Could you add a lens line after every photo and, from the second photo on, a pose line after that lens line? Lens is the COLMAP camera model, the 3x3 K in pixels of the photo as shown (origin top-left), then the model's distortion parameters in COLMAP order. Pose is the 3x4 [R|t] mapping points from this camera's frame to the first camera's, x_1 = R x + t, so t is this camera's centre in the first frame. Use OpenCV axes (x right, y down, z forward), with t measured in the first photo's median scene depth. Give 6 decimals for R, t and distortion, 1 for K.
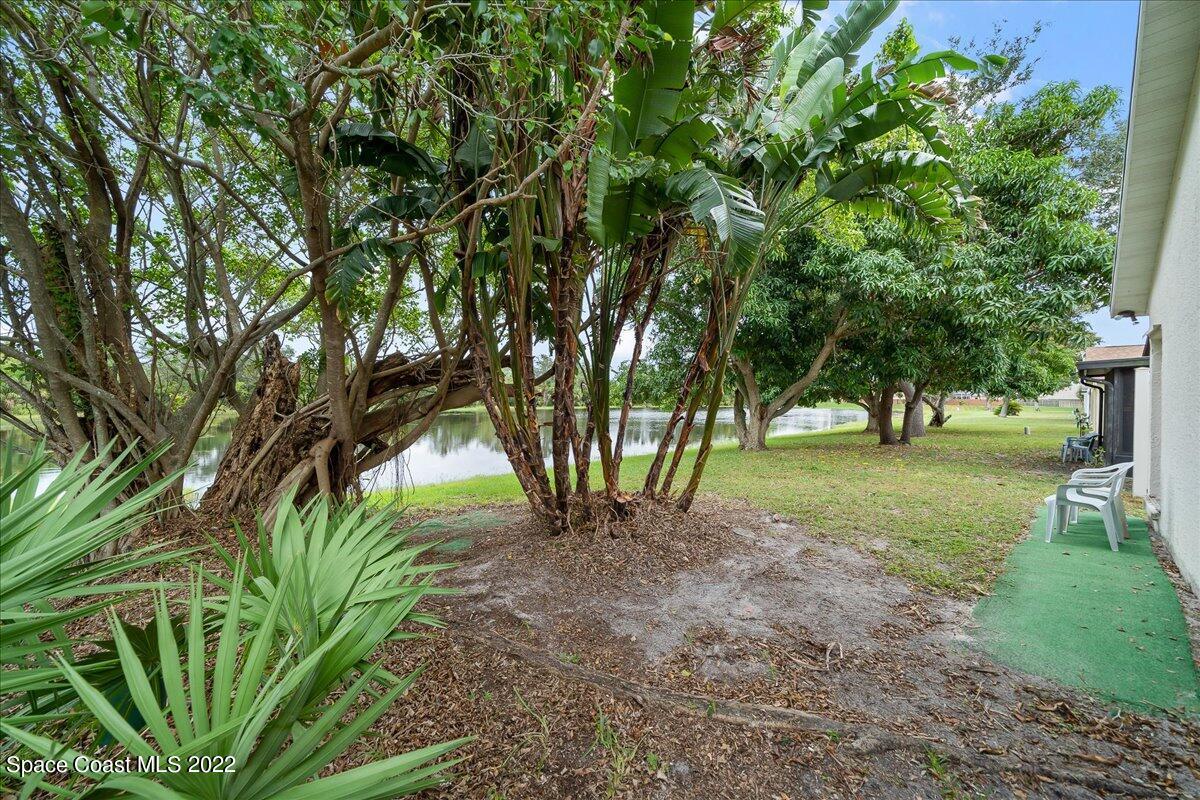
lens RADIAL K [[480.0, 0, 600.2], [0, 480.0, 405.5], [0, 0, 1]] dist [0.001607, 0.000067]
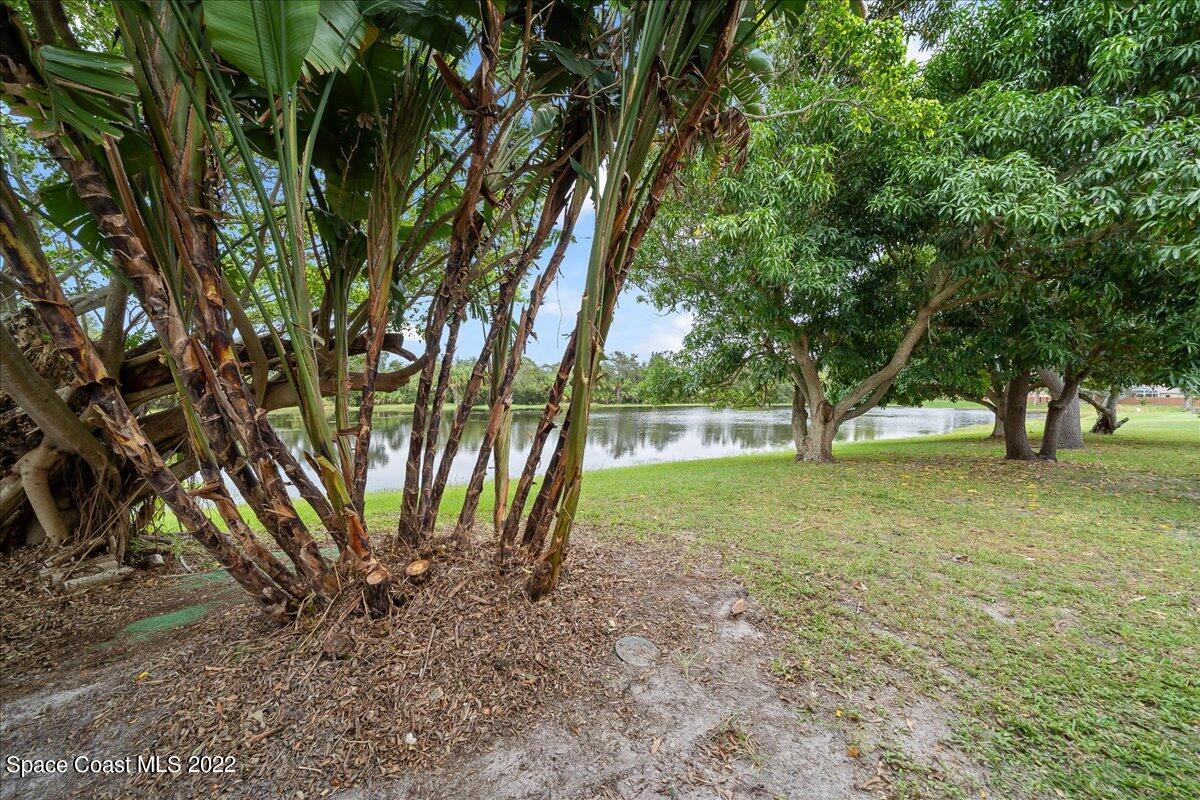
lens RADIAL K [[445.6, 0, 606.3], [0, 445.6, 404.8], [0, 0, 1]] dist [-0.003180, -0.000003]
pose [[0.972664, 0.004407, -0.232176, 0.165569], [-0.003535, 0.999985, 0.004172, -0.000972], [0.232191, -0.003237, 0.972665, 0.228929]]
